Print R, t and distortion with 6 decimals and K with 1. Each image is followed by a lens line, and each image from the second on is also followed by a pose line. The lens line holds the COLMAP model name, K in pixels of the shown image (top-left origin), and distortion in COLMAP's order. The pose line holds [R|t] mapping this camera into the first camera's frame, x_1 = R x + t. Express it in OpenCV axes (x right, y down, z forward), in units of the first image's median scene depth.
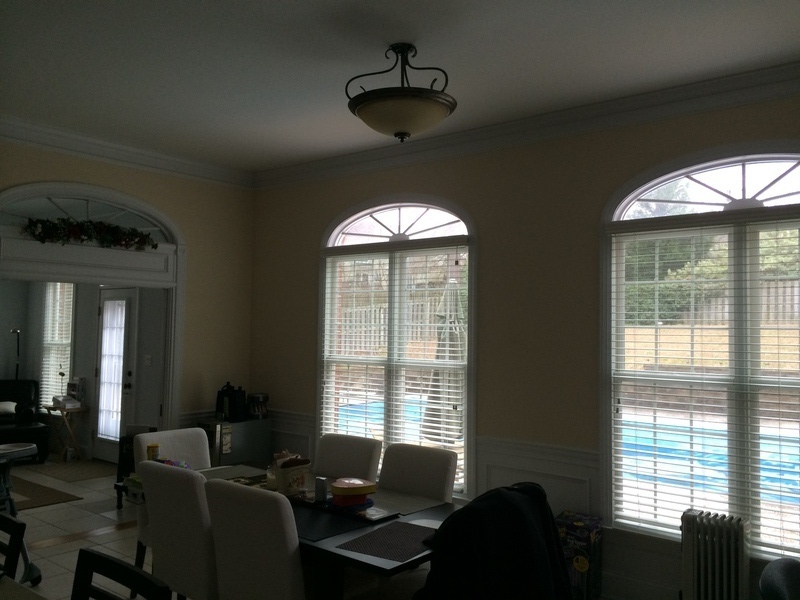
lens RADIAL K [[681.8, 0, 403.0], [0, 681.8, 298.6], [0, 0, 1]] dist [0.093059, -0.128370]
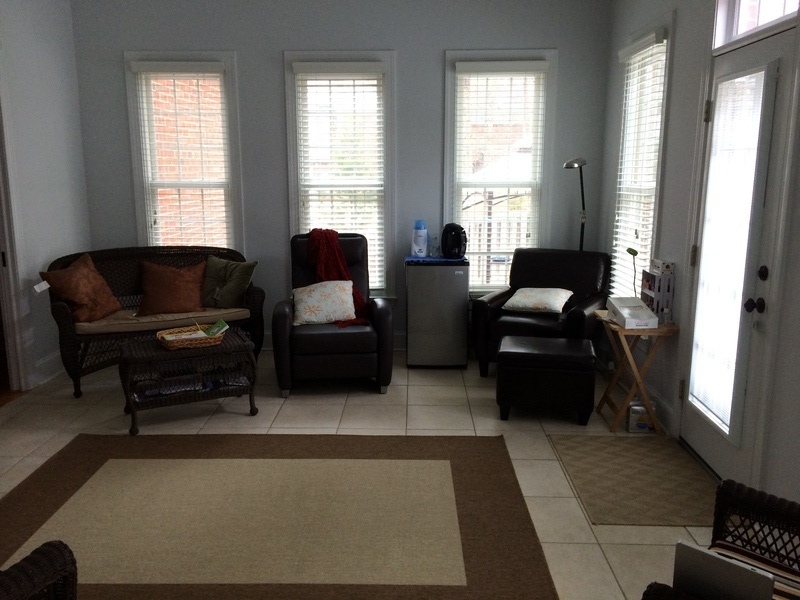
lens RADIAL K [[691.2, 0, 398.5], [0, 691.2, 299.2], [0, 0, 1]] dist [0.098613, -0.126610]
pose [[0.603137, 0.136634, -0.785848, -0.201347], [0.042871, 0.978242, 0.202989, 0.034745], [0.796485, -0.156120, 0.584156, 0.581096]]
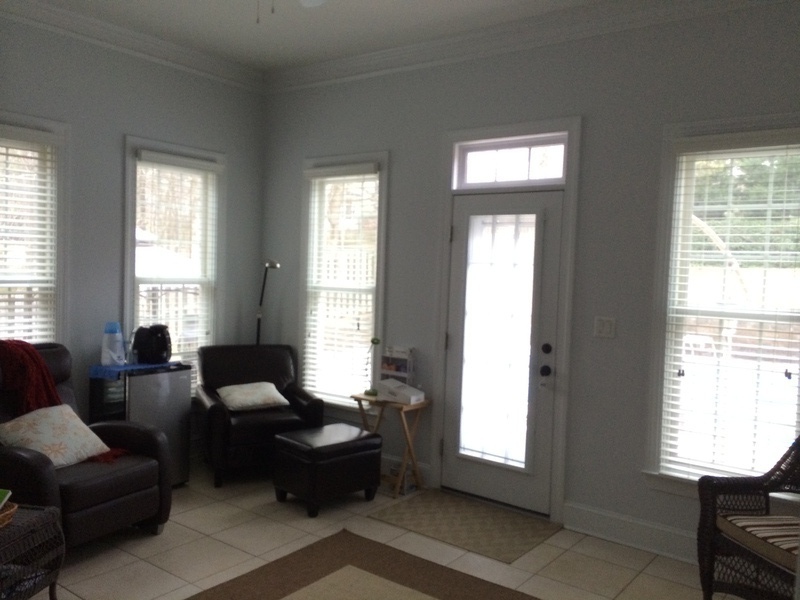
lens RADIAL K [[681.8, 0, 403.0], [0, 681.8, 298.6], [0, 0, 1]] dist [0.093059, -0.128370]
pose [[0.999126, 0.020860, 0.036233, -0.498540], [-0.024016, 0.995745, 0.088962, 0.021985], [-0.034223, -0.089754, 0.995376, 0.436653]]
